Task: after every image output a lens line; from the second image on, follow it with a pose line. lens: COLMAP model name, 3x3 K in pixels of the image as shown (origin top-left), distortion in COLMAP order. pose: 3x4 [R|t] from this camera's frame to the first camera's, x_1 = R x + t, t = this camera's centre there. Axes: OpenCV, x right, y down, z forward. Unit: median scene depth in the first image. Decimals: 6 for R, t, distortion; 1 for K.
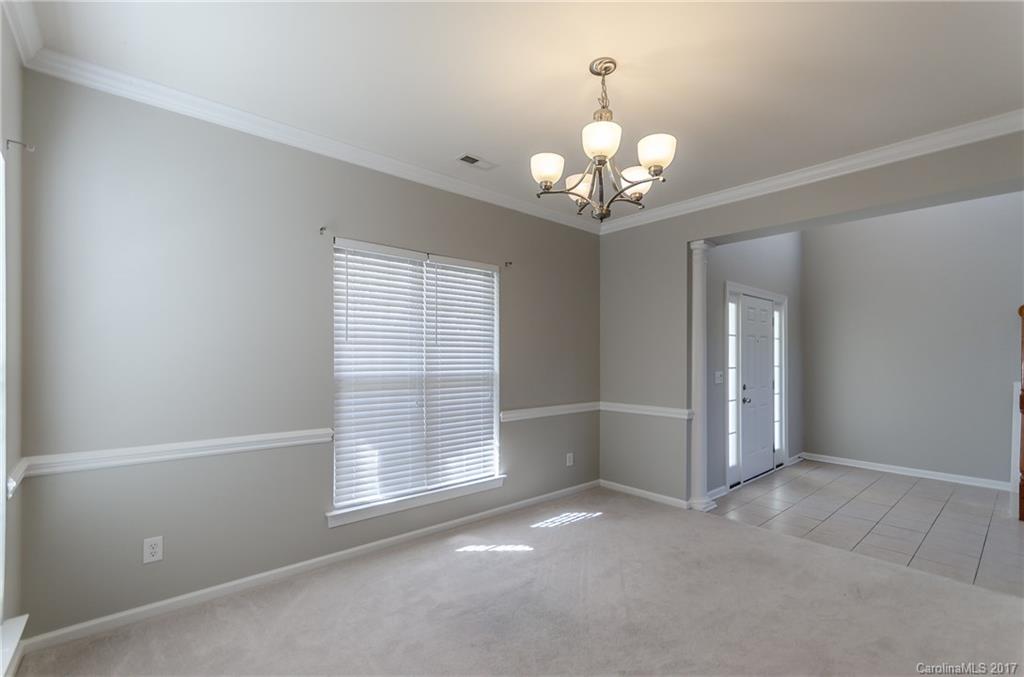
lens RADIAL K [[452.5, 0, 521.7], [0, 452.5, 350.8], [0, 0, 1]] dist [-0.000592, -0.000373]
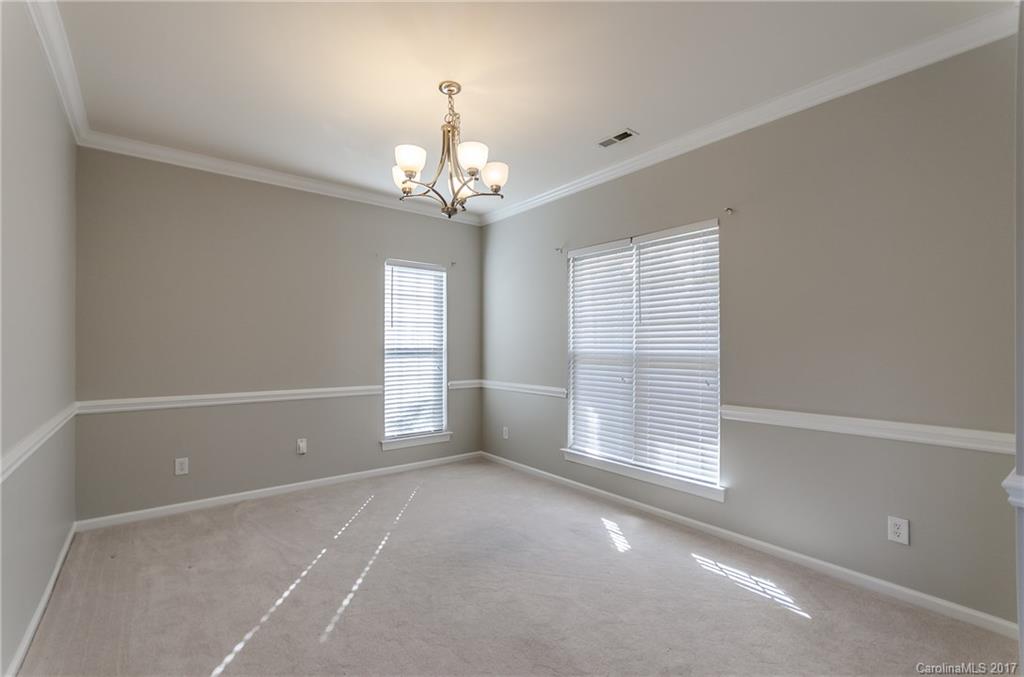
lens RADIAL K [[452.5, 0, 521.7], [0, 452.5, 350.8], [0, 0, 1]] dist [-0.000592, -0.000373]
pose [[-0.045464, -0.008772, -0.998927, 0.847373], [-0.000349, 0.999962, -0.008766, 0.056764], [0.998966, -0.000050, -0.045465, 0.796636]]
